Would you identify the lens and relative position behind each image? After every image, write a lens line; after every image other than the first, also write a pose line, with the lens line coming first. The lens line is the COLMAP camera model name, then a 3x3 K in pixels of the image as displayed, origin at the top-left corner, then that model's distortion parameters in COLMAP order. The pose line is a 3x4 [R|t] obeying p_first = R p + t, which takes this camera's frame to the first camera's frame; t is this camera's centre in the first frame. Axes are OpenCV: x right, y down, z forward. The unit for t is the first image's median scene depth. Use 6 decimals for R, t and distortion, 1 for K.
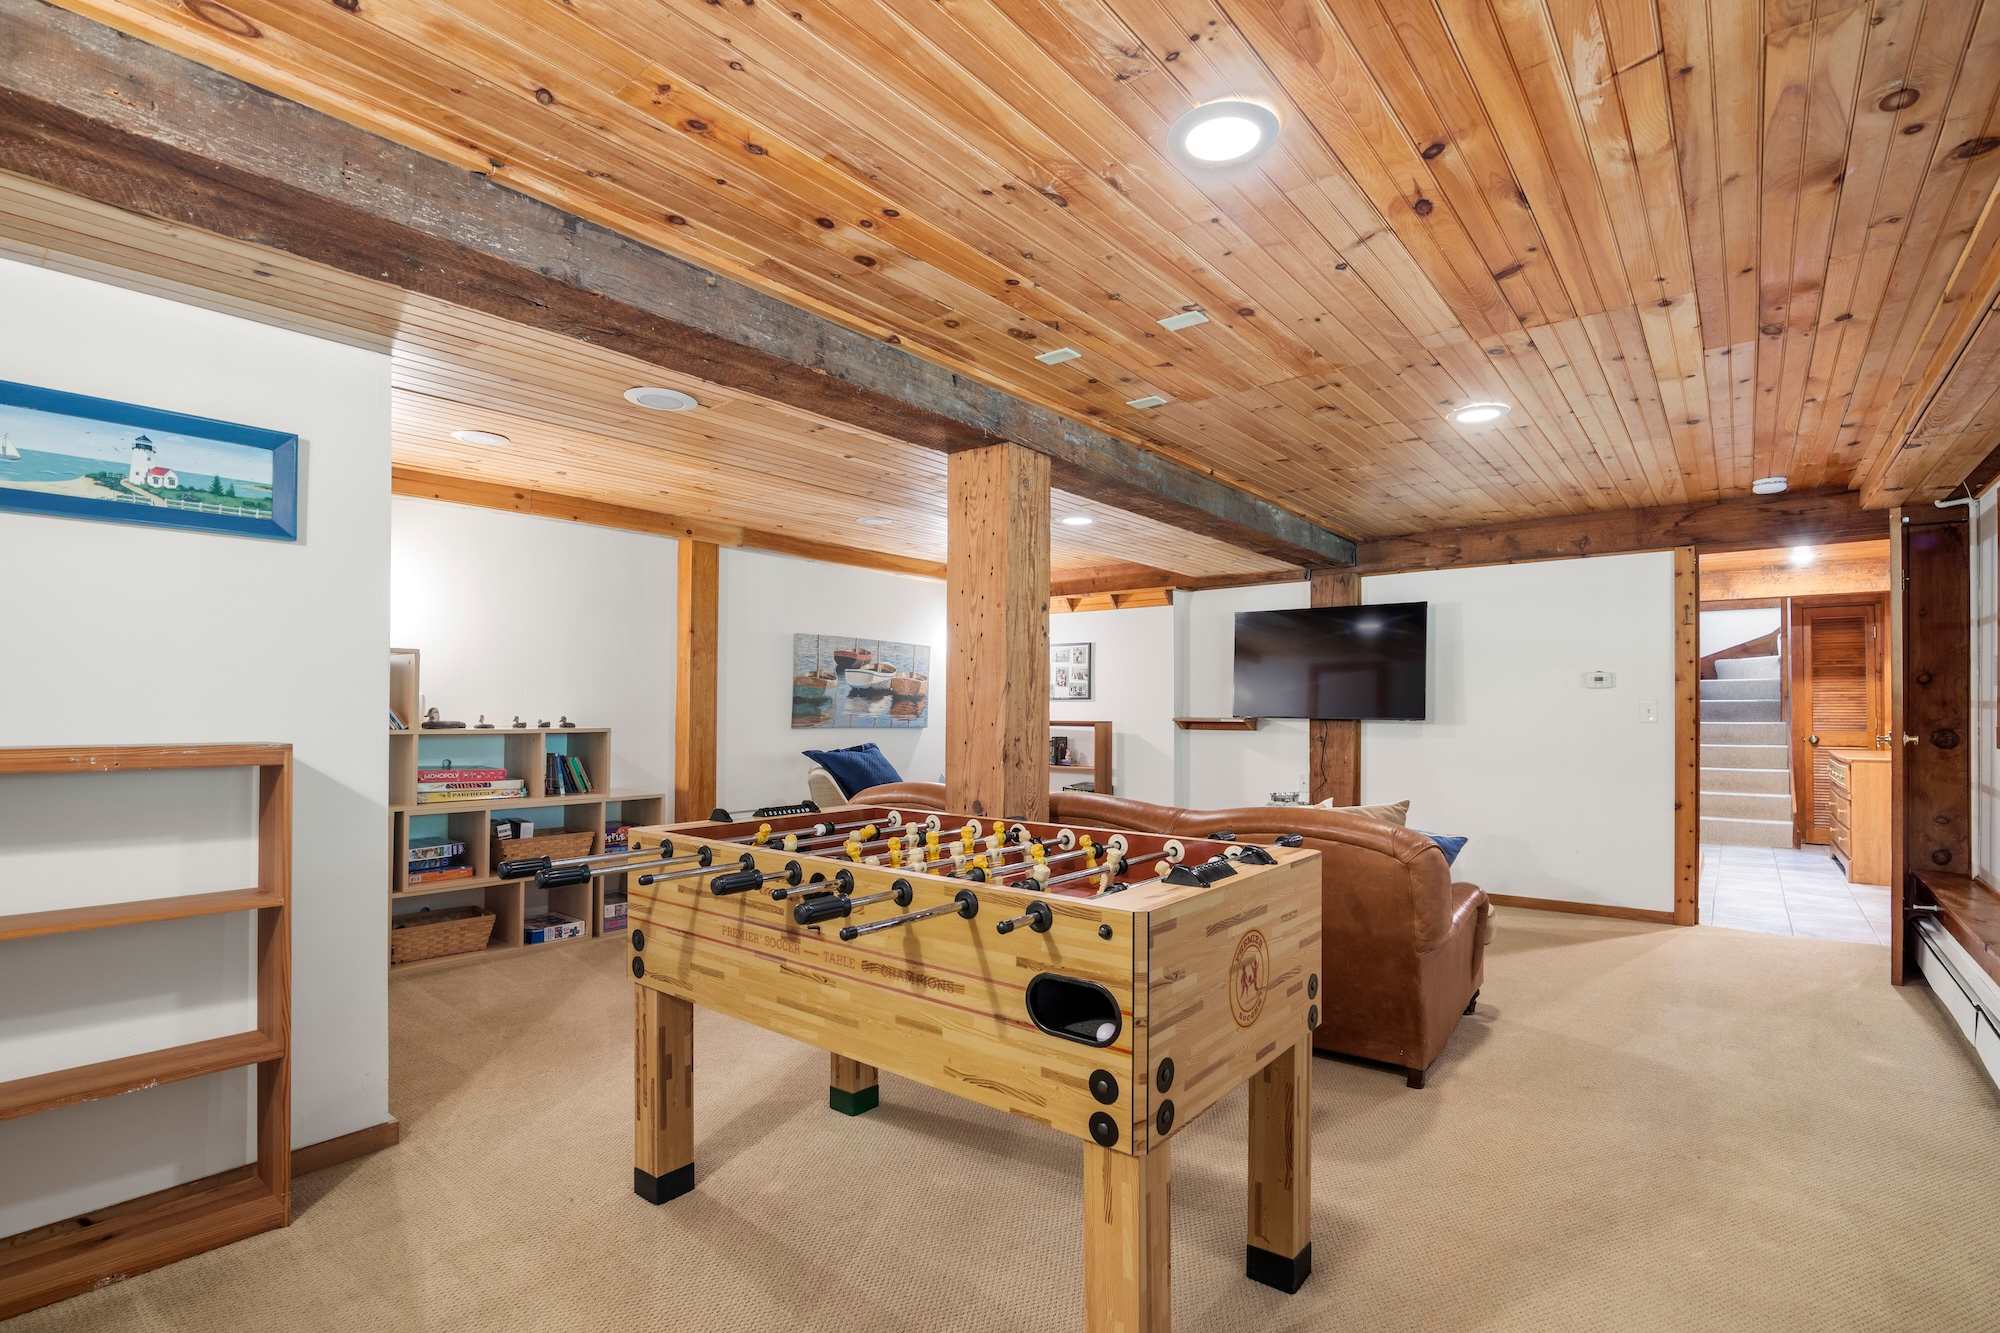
lens RADIAL K [[923.7, 0, 1003.2], [0, 923.7, 683.7], [0, 0, 1]] dist [-0.018437, 0.001088]
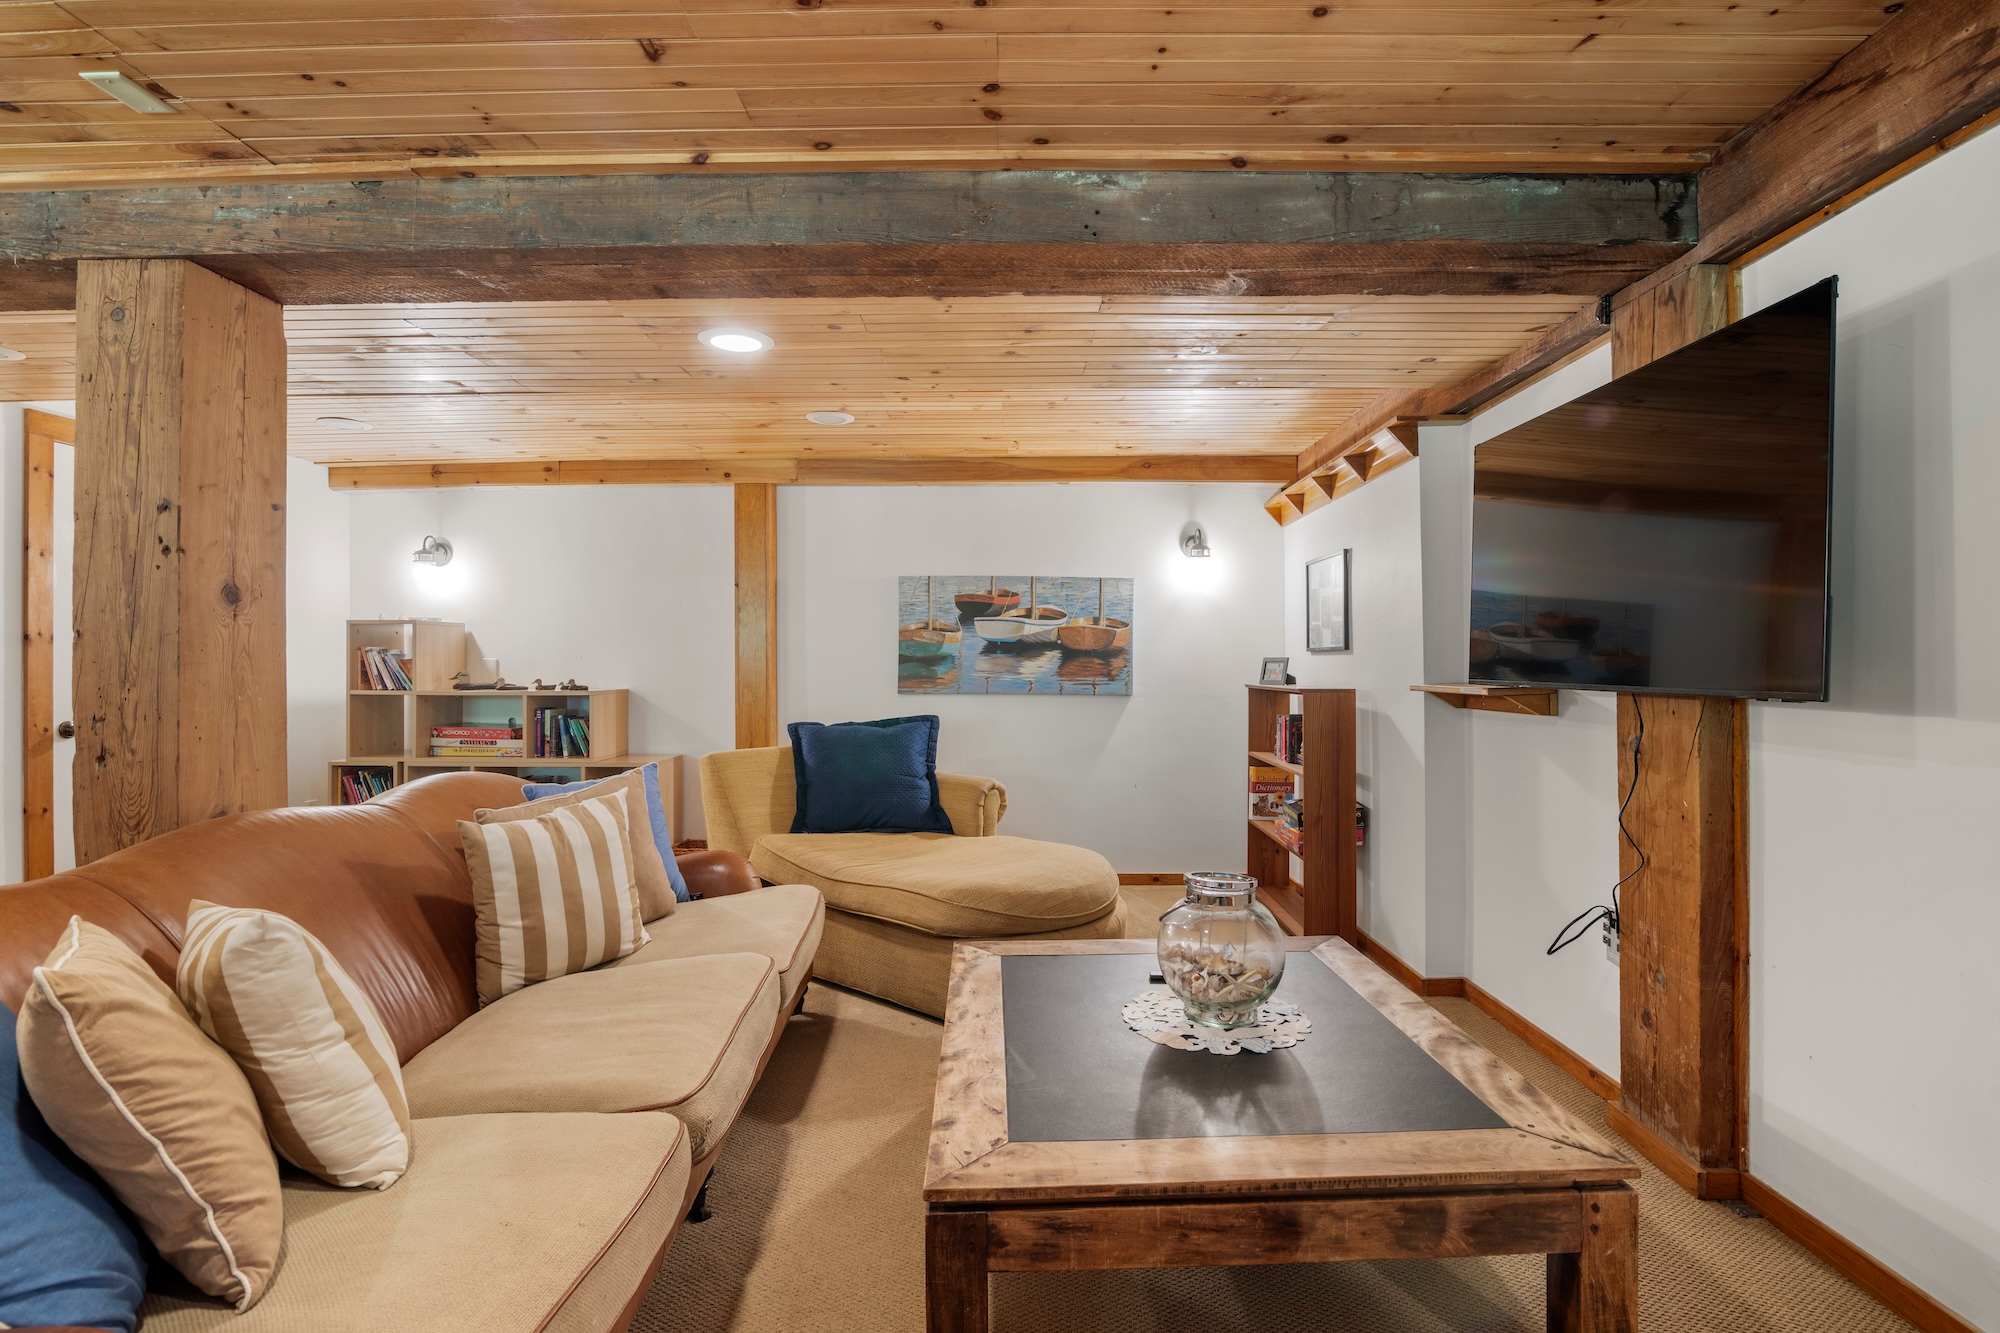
lens RADIAL K [[923.7, 0, 1003.0], [0, 923.7, 665.2], [0, 0, 1]] dist [-0.018437, 0.001088]
pose [[0.626391, -0.009646, -0.779449, 0.456141], [0.027419, 0.999577, 0.009665, 0.017490], [0.779027, -0.027425, 0.626391, 0.551785]]
